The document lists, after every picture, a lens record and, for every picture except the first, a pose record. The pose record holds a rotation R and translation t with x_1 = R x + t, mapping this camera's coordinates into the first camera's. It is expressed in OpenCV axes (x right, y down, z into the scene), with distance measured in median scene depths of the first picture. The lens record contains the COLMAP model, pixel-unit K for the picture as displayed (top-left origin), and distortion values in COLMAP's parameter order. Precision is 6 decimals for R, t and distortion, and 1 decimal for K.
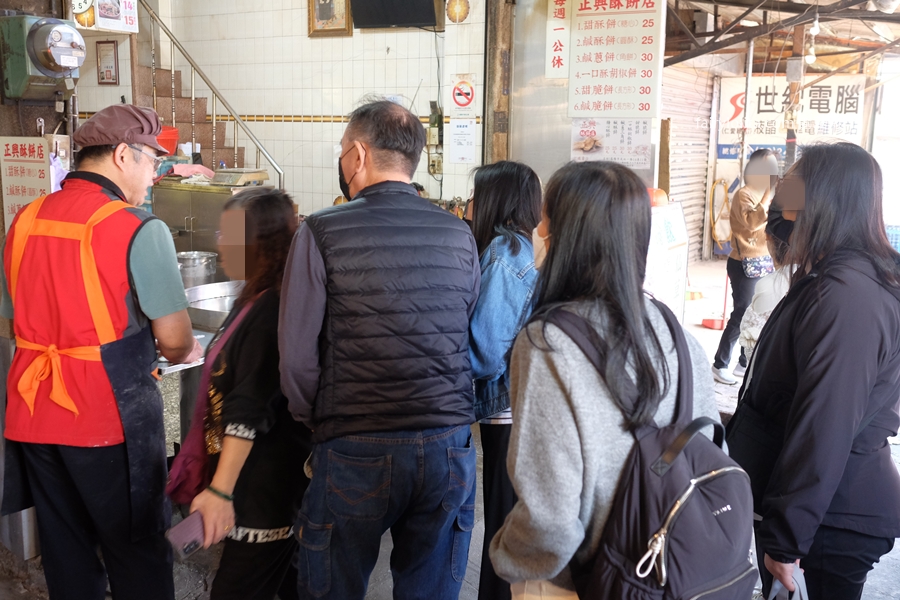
lens RADIAL K [[909.7, 0, 450.0], [0, 909.7, 300.0], [0, 0, 1]] dist [-0.008922, 0.007980]
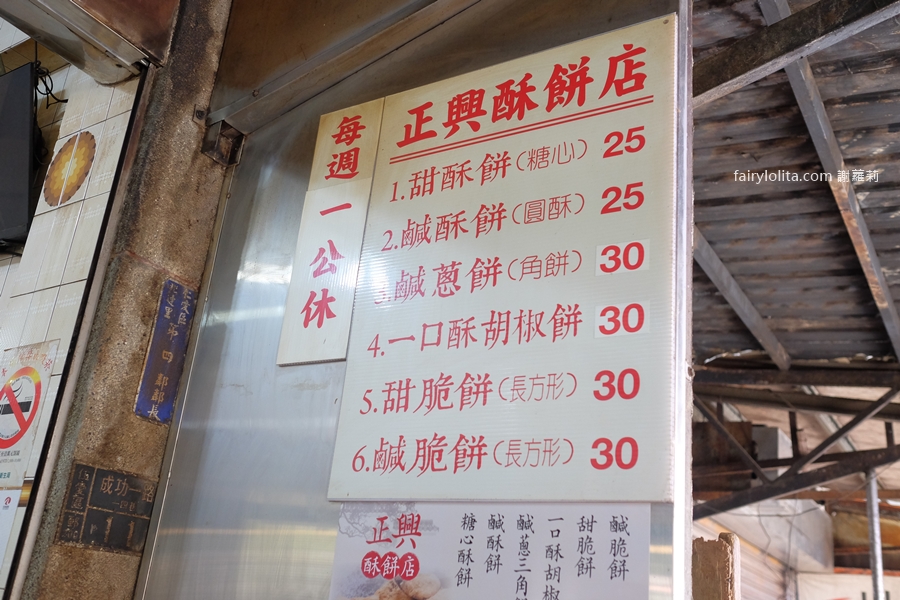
lens RADIAL K [[909.7, 0, 450.0], [0, 909.7, 300.0], [0, 0, 1]] dist [-0.008922, 0.007980]
pose [[0.995765, 0.069501, -0.060174, 0.179740], [-0.090714, 0.848987, -0.520568, -0.121017], [0.014907, 0.523822, 0.851697, 0.769522]]
